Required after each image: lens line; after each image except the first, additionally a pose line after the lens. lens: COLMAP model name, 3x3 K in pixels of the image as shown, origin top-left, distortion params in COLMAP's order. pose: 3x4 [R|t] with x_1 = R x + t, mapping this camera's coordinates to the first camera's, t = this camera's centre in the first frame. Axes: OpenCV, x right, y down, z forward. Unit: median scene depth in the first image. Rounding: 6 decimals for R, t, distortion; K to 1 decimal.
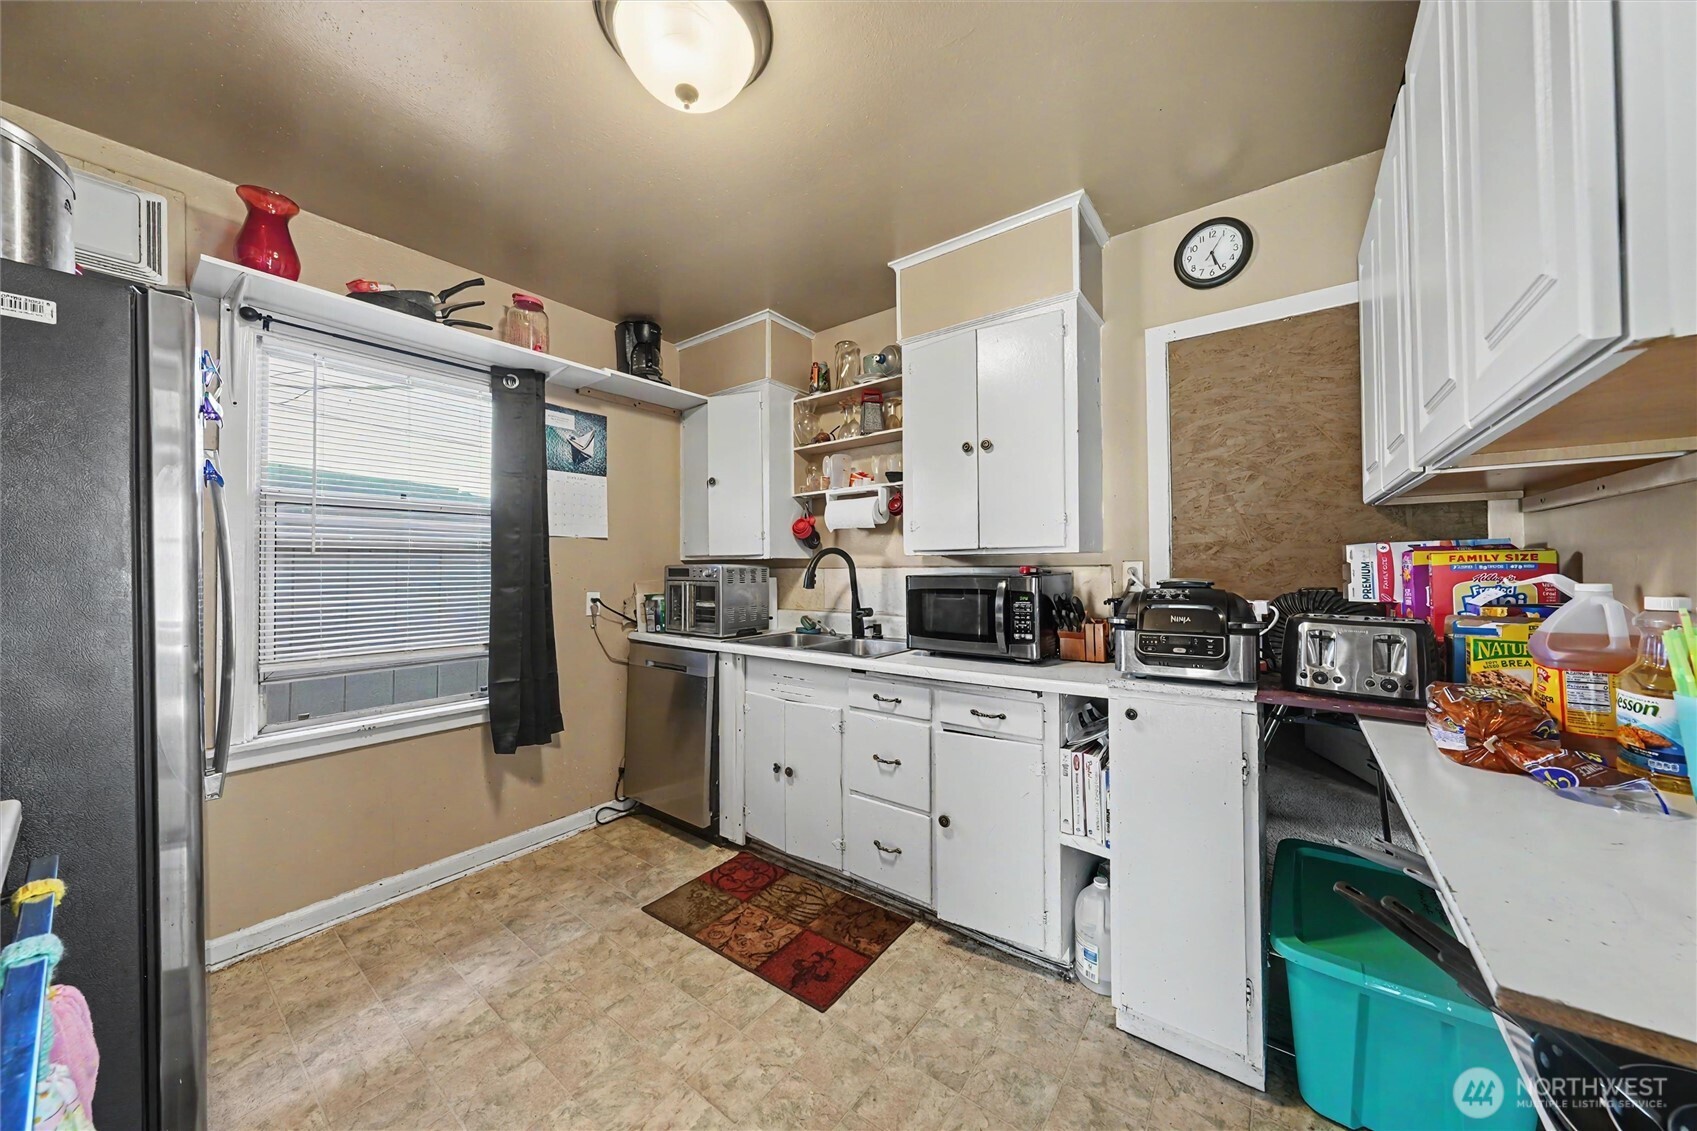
lens RADIAL K [[572.2, 0, 847.2], [0, 572.2, 560.5], [0, 0, 1]] dist [-0.001857, -0.000195]
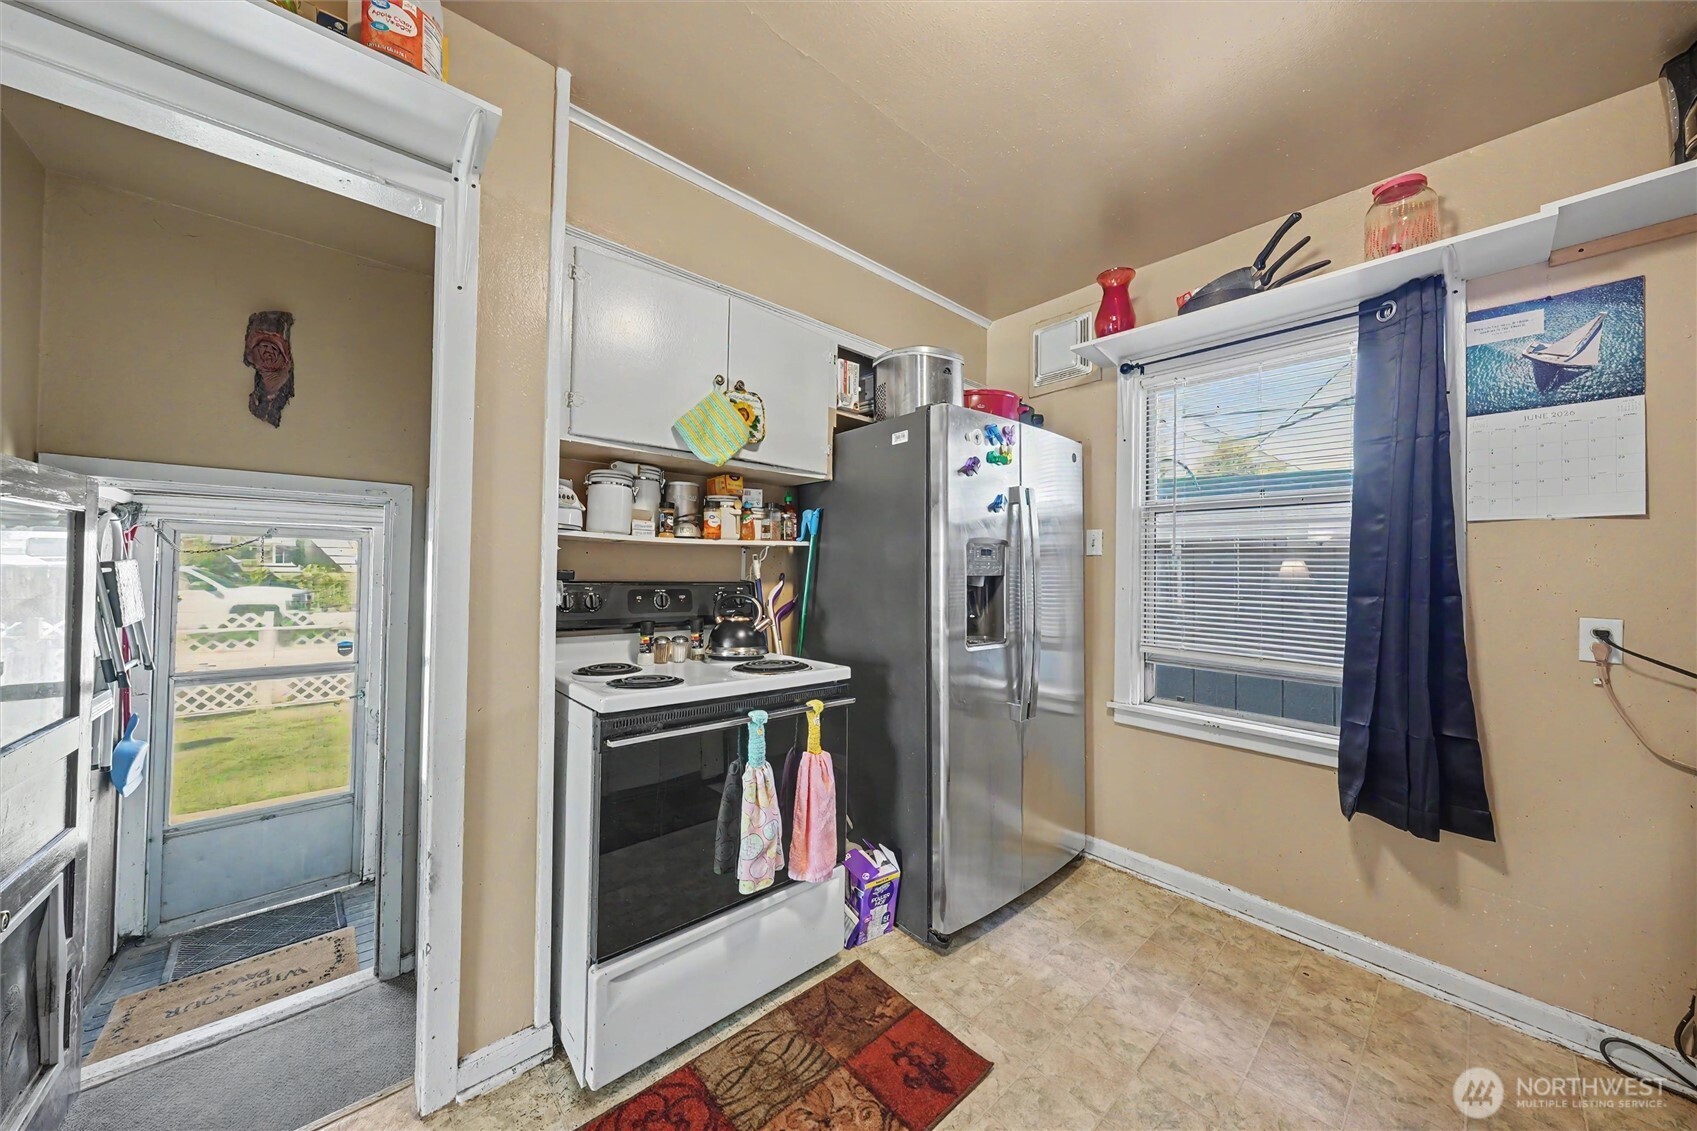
lens RADIAL K [[572.2, 0, 847.2], [0, 572.2, 560.5], [0, 0, 1]] dist [-0.001857, -0.000195]
pose [[-0.190427, -0.007500, -0.981673, 0.265641], [-0.001517, 0.999972, -0.007346, 0.007280], [0.981700, 0.000090, -0.190433, 0.514261]]
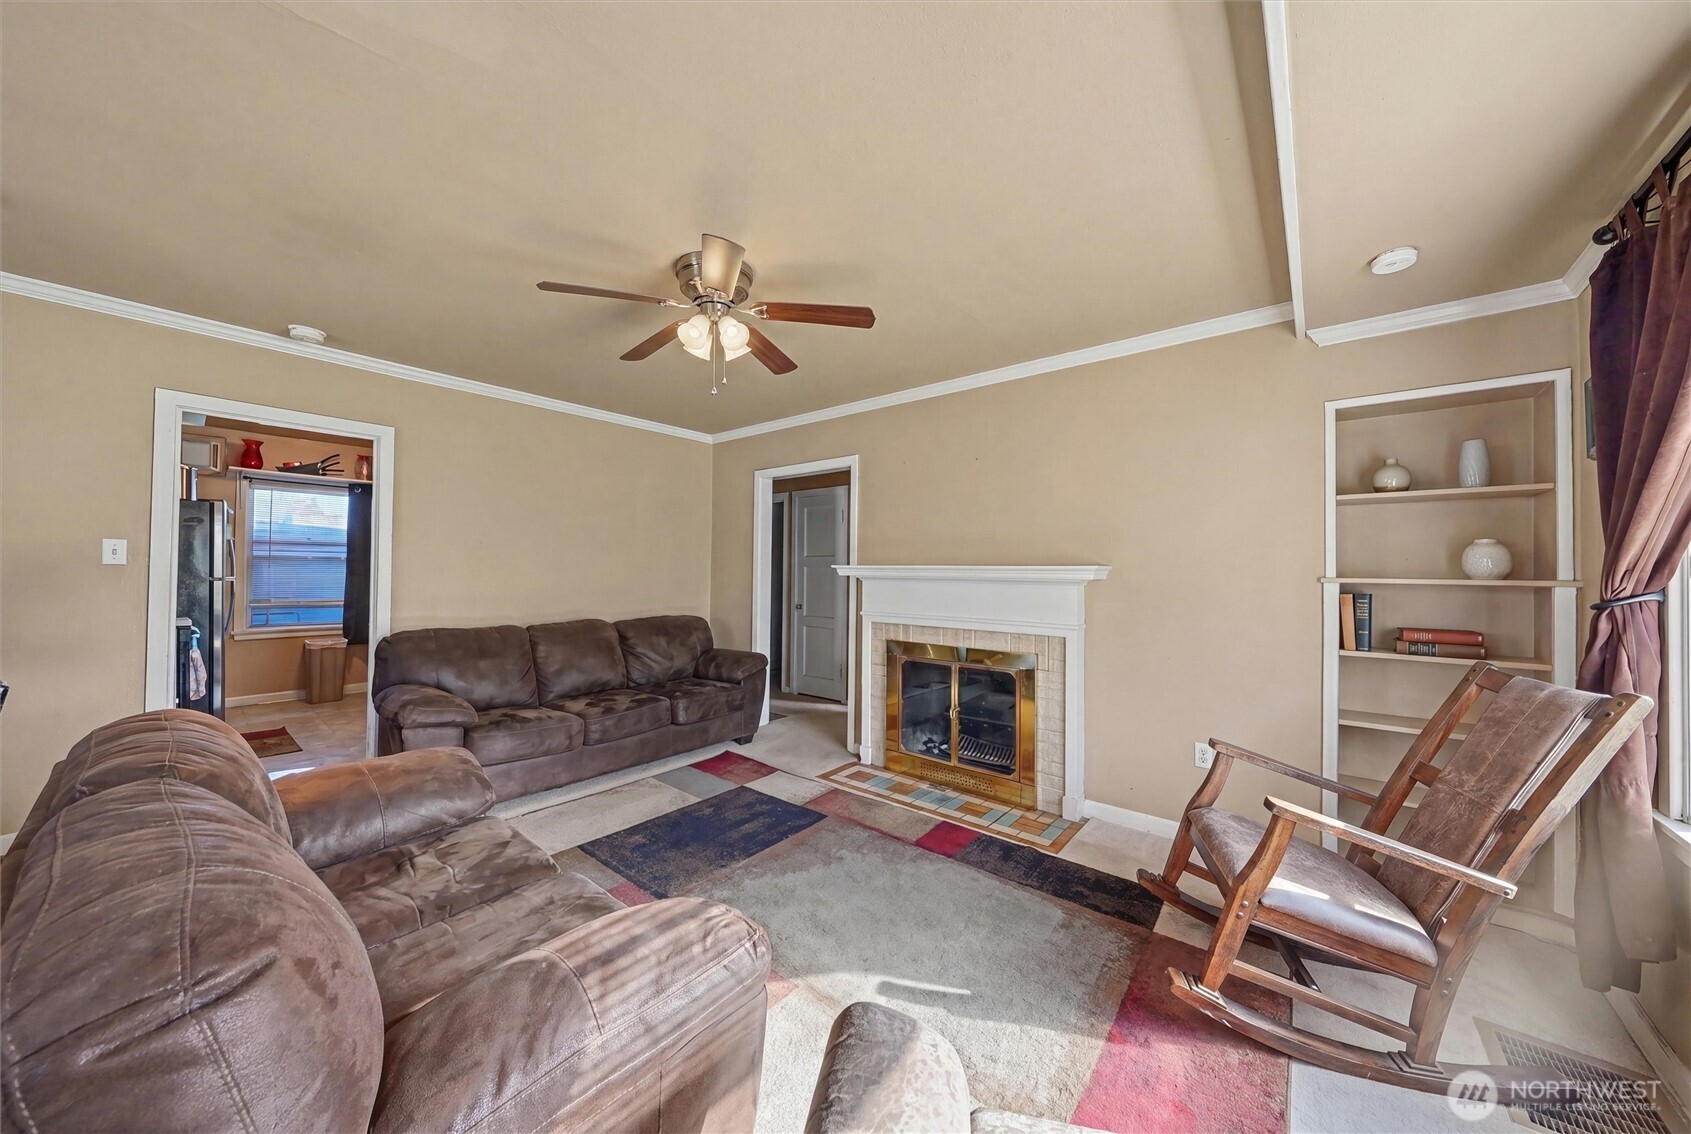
lens RADIAL K [[570.2, 0, 844.2], [0, 570.2, 562.1], [0, 0, 1]] dist [-0.001857, -0.000195]
pose [[0.998575, 0.017206, -0.050526, 1.813046], [-0.017888, 0.999754, -0.013085, -0.019249], [0.050289, 0.013970, 0.998637, -1.462849]]
